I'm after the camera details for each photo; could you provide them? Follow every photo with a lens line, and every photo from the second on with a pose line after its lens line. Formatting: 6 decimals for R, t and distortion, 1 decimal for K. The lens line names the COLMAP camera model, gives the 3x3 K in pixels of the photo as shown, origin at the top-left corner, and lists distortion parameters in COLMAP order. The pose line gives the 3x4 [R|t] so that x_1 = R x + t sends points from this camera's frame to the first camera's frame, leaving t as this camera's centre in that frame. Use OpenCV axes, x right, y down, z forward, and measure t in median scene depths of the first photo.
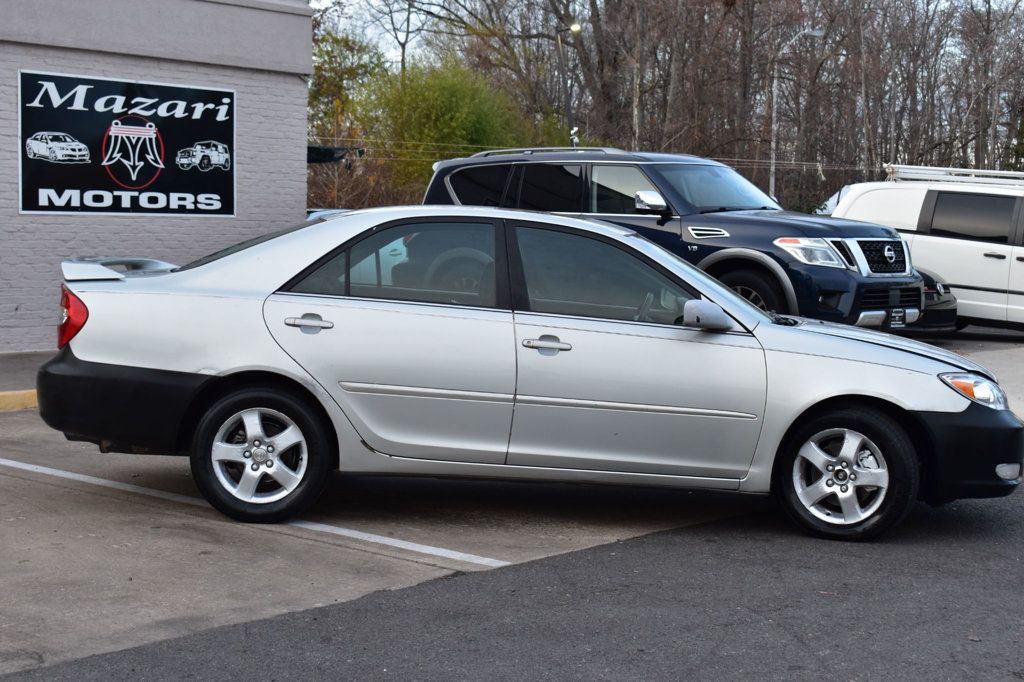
lens RADIAL K [[1707.9, 0, 511.3], [0, 1707.9, 343.9], [0, 0, 1]] dist [0.001862, 0.000000]
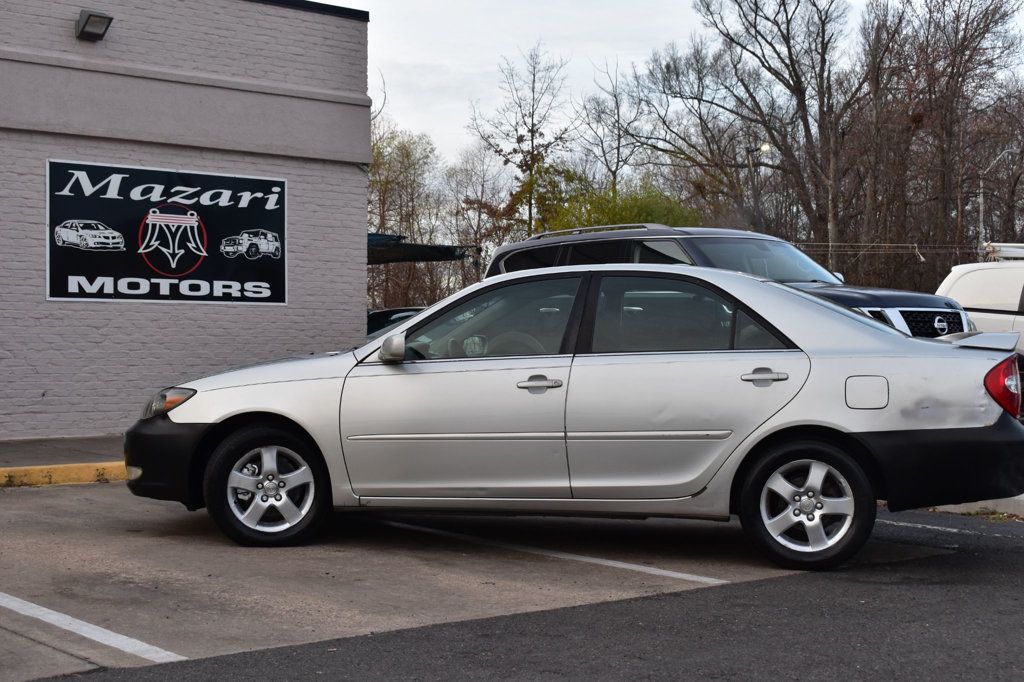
lens RADIAL K [[1548.5, 0, 513.8], [0, 1548.5, 343.8], [0, 0, 1]] dist [-0.021095, 0.000000]
pose [[0.986317, -0.015898, -0.164090, 0.125550], [0.003839, 0.997284, -0.073550, 0.016559], [0.164814, 0.071914, 0.983699, 0.140448]]
